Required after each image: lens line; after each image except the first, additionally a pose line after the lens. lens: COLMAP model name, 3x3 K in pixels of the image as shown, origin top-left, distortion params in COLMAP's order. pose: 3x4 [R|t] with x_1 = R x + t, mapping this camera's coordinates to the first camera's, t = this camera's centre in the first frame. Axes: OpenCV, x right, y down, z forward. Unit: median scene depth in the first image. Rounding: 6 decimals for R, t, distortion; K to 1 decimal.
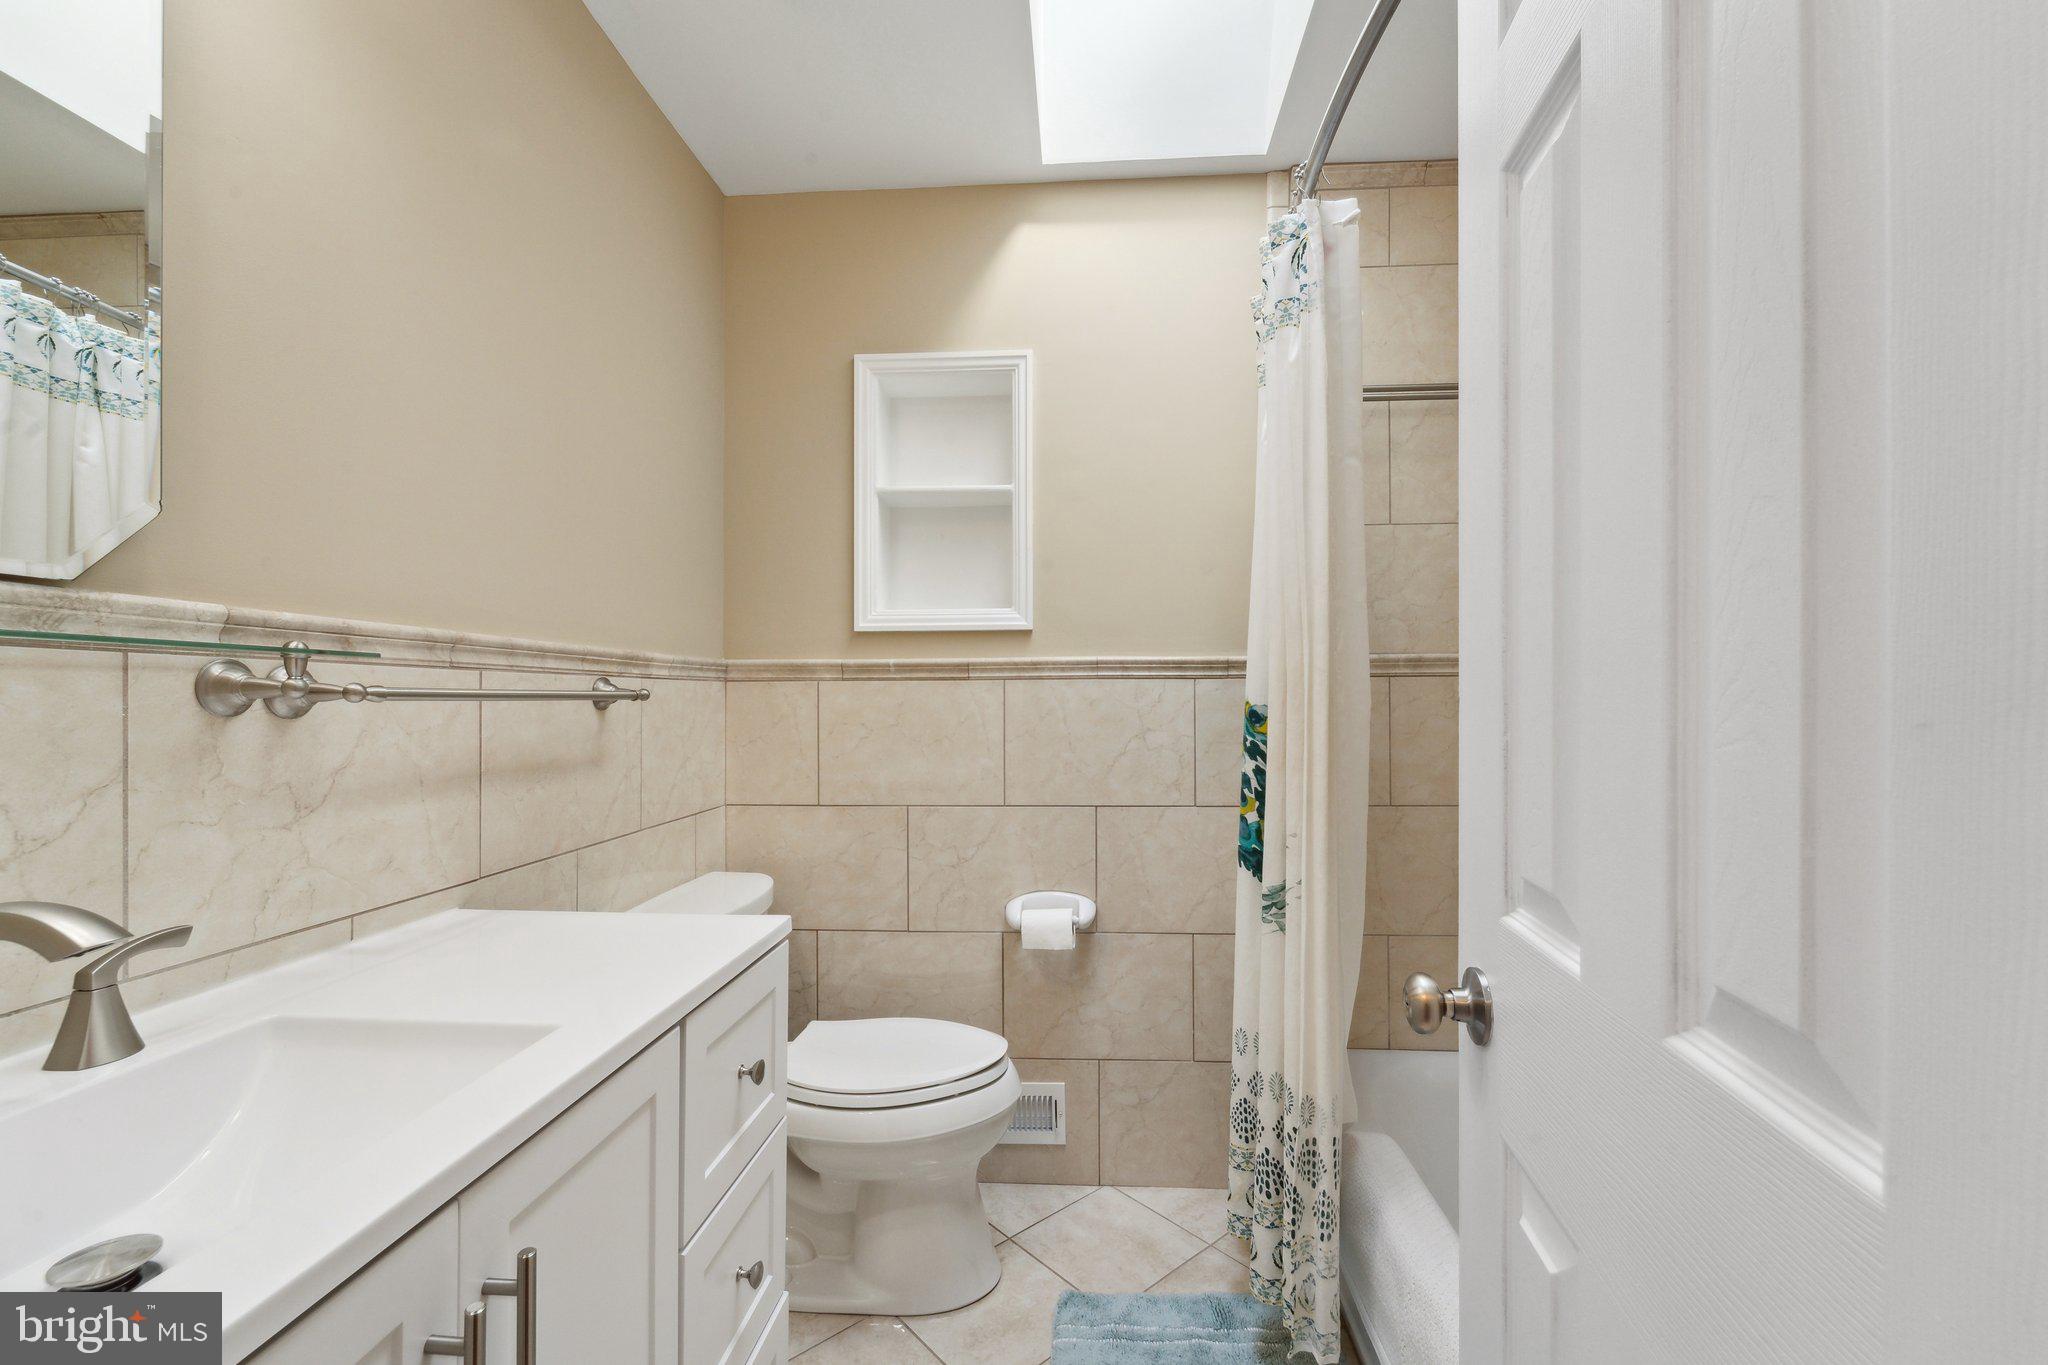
lens RADIAL K [[857.7, 0, 1032.7], [0, 857.7, 643.2], [0, 0, 1]] dist [-0.001479, -0.000647]
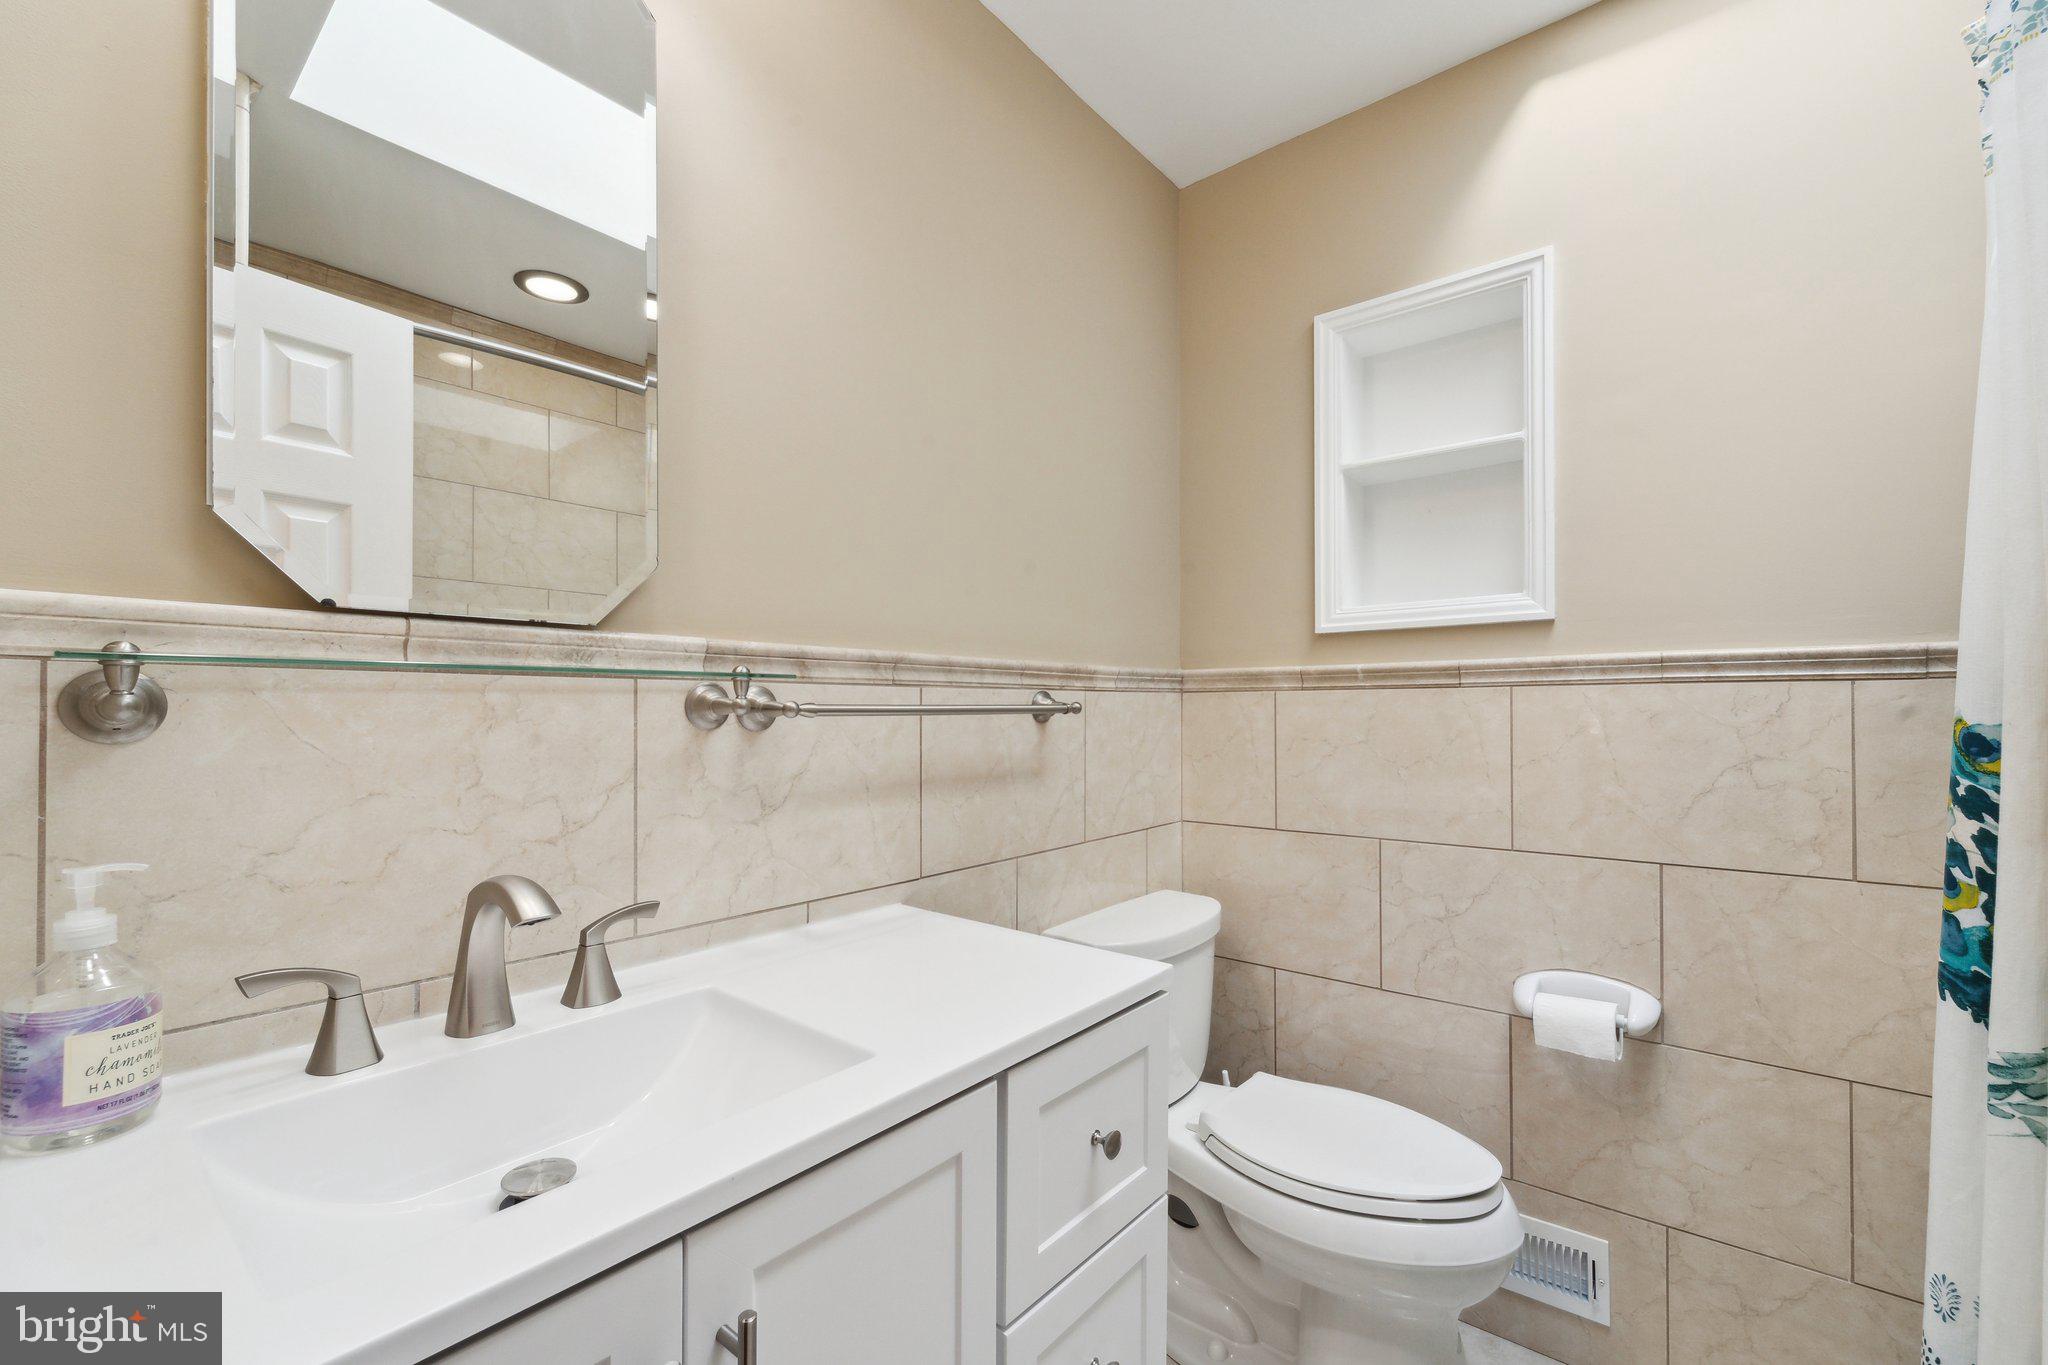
lens RADIAL K [[846.0, 0, 1027.5], [0, 846.0, 678.1], [0, 0, 1]] dist [-0.000923, -0.000712]
pose [[0.808593, -0.021552, -0.587973, 0.072951], [0.040067, 0.999026, 0.018481, 0.004508], [0.587002, -0.038502, 0.808669, 0.158530]]
